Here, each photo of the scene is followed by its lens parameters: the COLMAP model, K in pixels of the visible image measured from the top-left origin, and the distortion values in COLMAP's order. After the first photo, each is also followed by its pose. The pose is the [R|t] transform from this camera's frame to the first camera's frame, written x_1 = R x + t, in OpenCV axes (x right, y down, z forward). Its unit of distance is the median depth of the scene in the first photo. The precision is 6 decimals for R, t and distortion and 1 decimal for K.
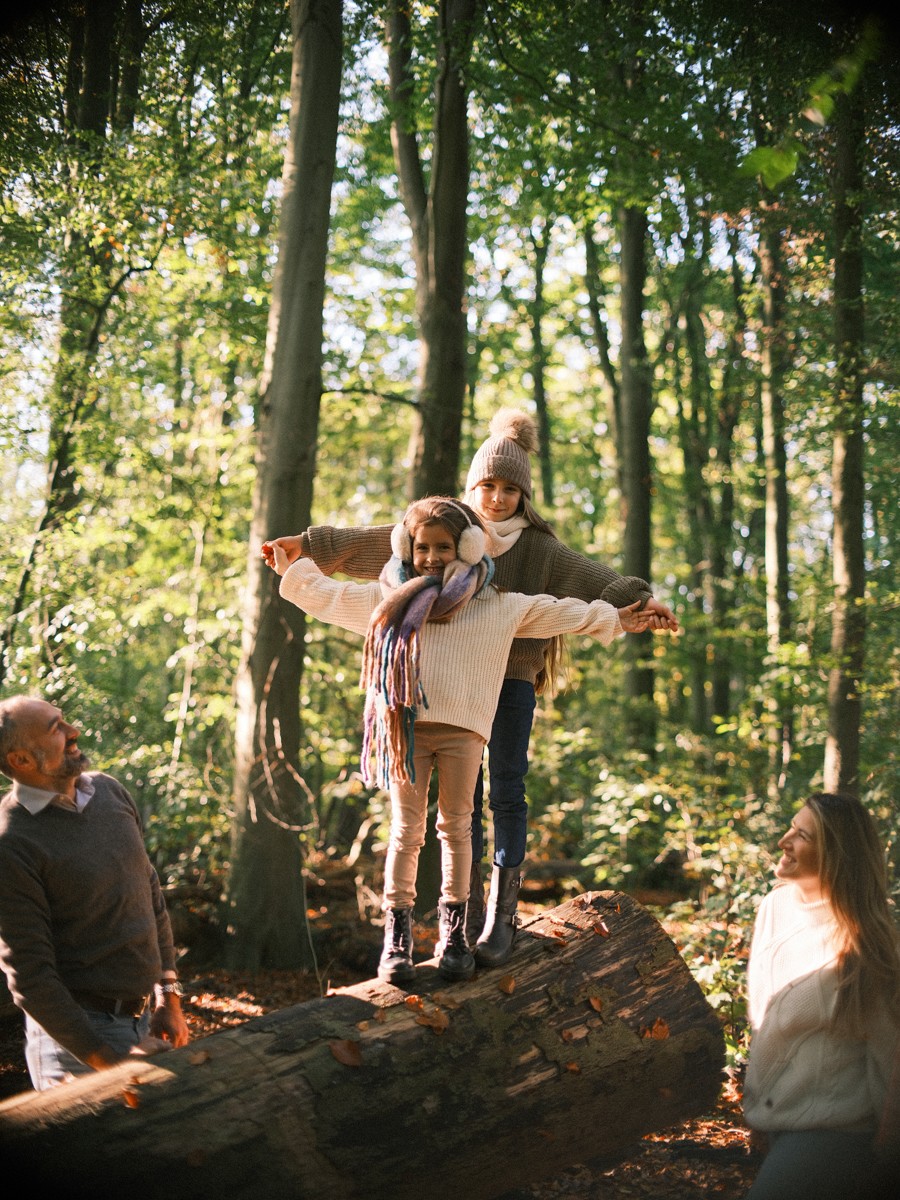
lens RADIAL K [[1449.9, 0, 450.0], [0, 1449.9, 600.0], [0, 0, 1]] dist [-0.168974, 0.160069]
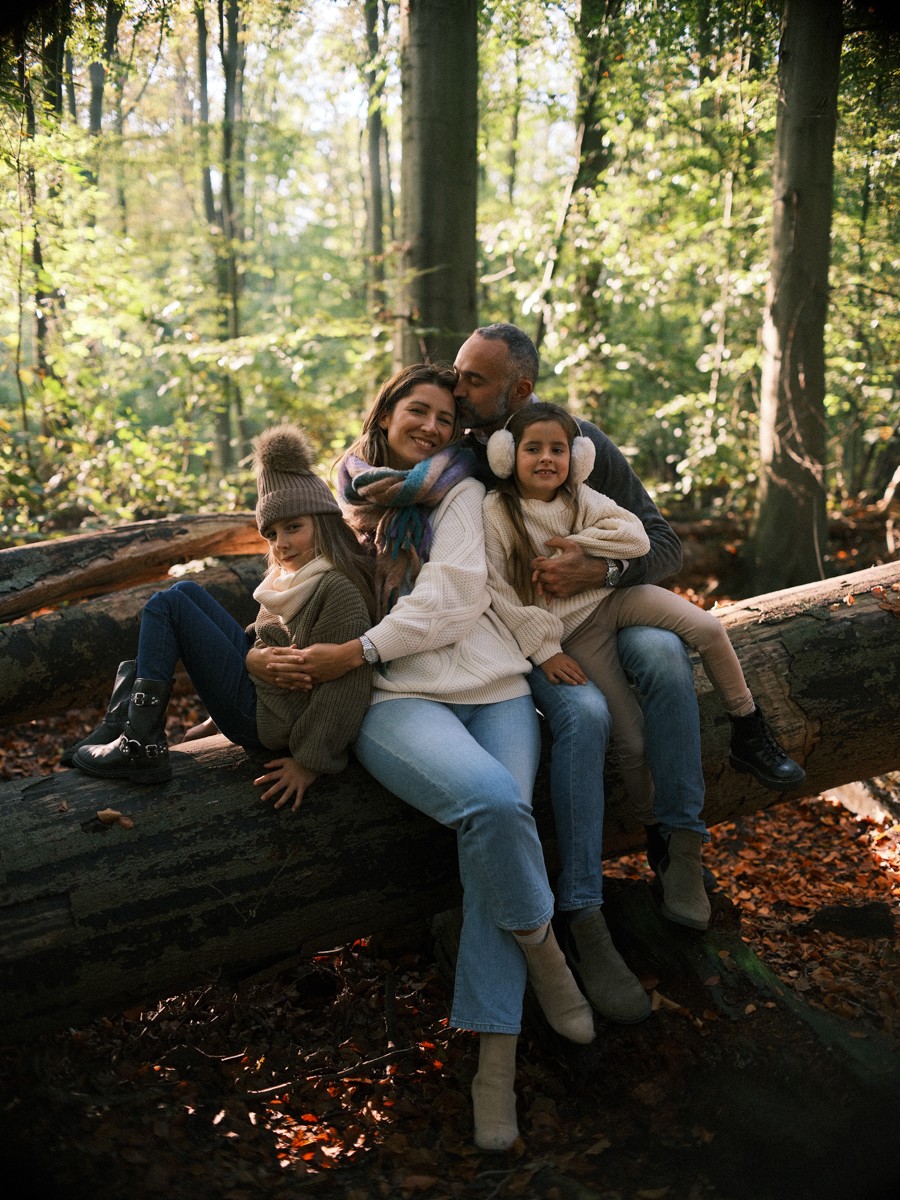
lens RADIAL K [[1449.9, 0, 450.0], [0, 1449.9, 600.0], [0, 0, 1]] dist [-0.168974, 0.160069]
pose [[0.931966, 0.025642, -0.361639, 0.021767], [0.061119, 0.972107, 0.226434, -0.001554], [0.357358, -0.233132, 0.904403, -0.063196]]
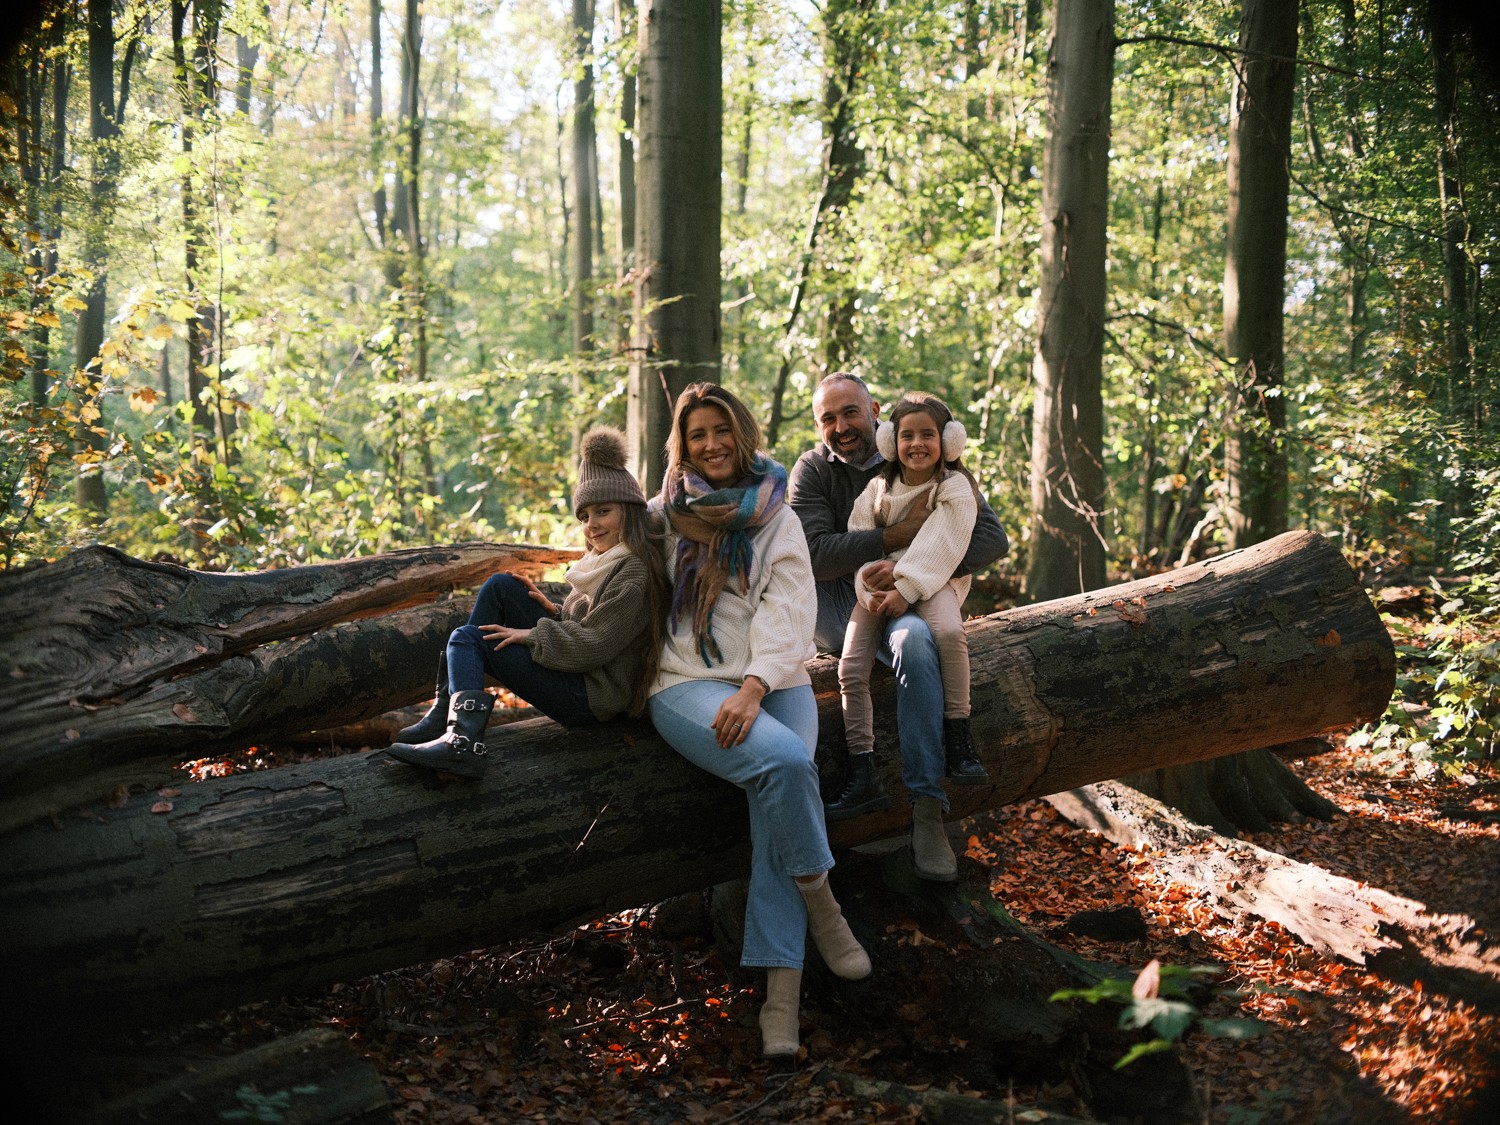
lens RADIAL K [[1812.4, 0, 750.0], [0, 1812.4, 562.5], [0, 0, 1]] dist [-0.168974, 0.160069]
pose [[0.948543, -0.000610, -0.316649, 0.051590], [0.052498, 0.986462, 0.155361, -0.008309], [0.312268, -0.163990, 0.935733, -0.185716]]
